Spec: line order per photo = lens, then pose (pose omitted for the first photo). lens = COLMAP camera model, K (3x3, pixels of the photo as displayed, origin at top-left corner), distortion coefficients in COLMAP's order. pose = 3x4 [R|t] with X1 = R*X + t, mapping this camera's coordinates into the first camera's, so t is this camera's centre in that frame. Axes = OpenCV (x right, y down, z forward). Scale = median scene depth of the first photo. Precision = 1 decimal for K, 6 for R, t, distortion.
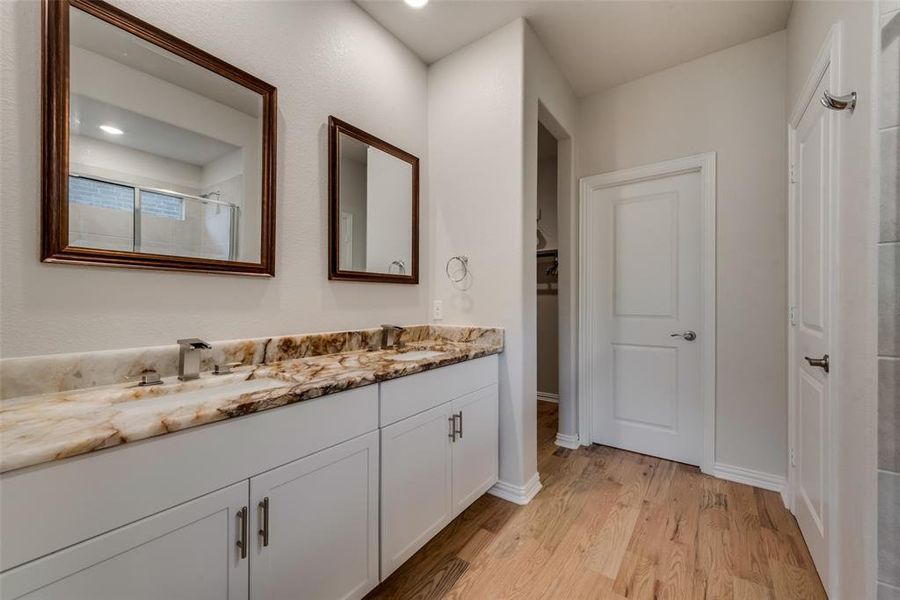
lens RADIAL K [[354.4, 0, 453.2], [0, 354.4, 302.3], [0, 0, 1]] dist [0.001611, -0.000297]
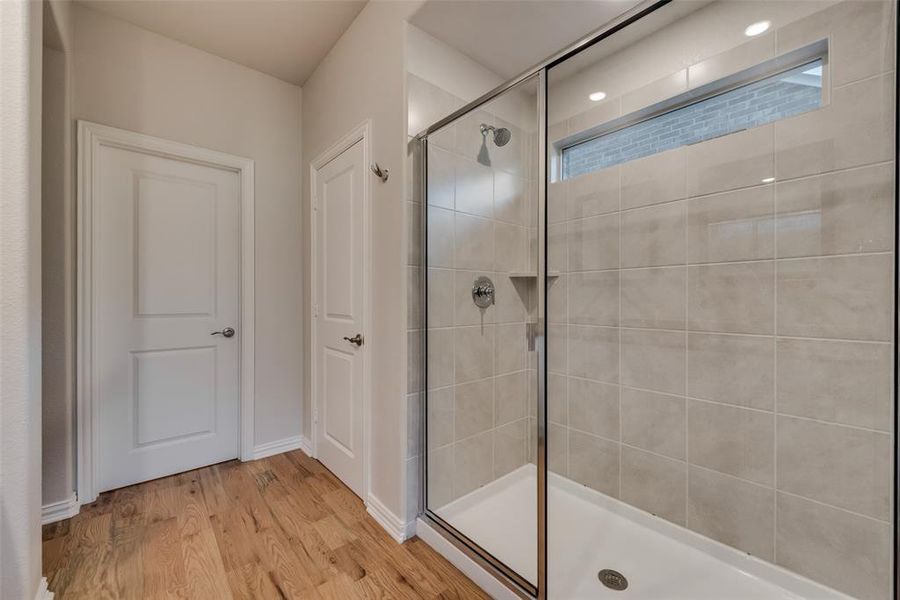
lens RADIAL K [[354.4, 0, 457.2], [0, 354.4, 299.3], [0, 0, 1]] dist [0.001611, -0.000297]
pose [[0.214052, 0.002369, 0.976819, -0.200993], [0.000067, 0.999997, -0.002440, 0.002848], [-0.976822, 0.000588, 0.214051, 0.170463]]
